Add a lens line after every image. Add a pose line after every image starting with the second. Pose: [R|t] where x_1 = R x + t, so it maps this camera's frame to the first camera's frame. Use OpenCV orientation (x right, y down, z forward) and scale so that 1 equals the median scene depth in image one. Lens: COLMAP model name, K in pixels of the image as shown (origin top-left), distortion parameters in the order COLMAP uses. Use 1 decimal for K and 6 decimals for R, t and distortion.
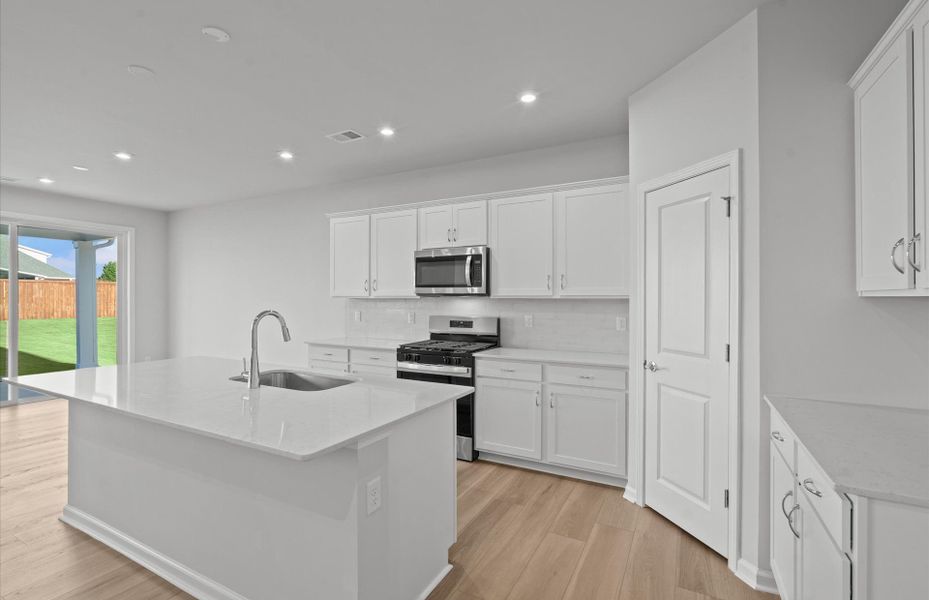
lens RADIAL K [[425.0, 0, 460.6], [0, 425.0, 295.3], [0, 0, 1]] dist [0.002508, 0.000013]
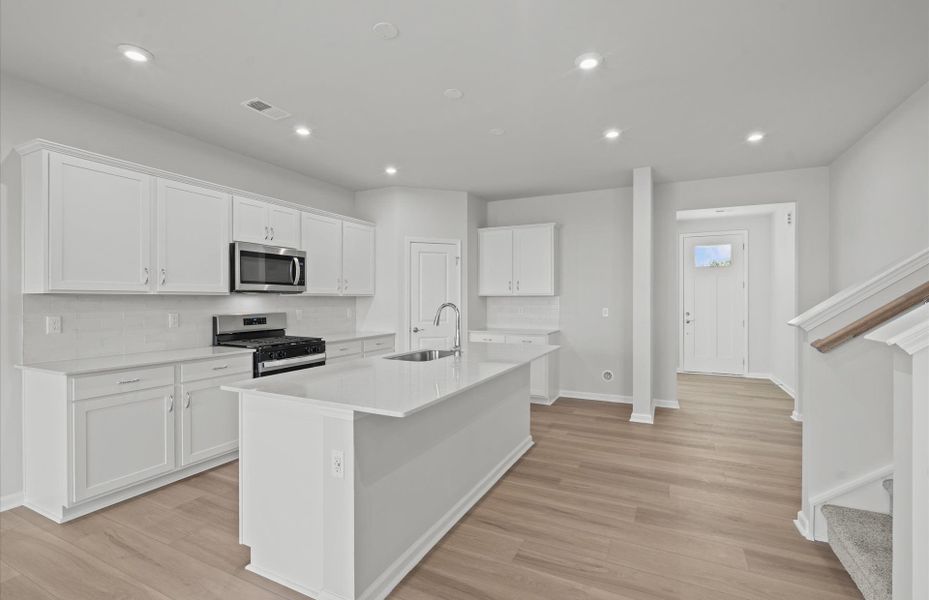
lens RADIAL K [[425.0, 0, 461.2], [0, 425.0, 300.8], [0, 0, 1]] dist [0.002508, 0.000013]
pose [[-0.033920, -0.012179, 0.999350, -1.047773], [-0.013342, 0.999842, 0.011732, 0.002017], [-0.999335, -0.012935, -0.034078, 0.565168]]
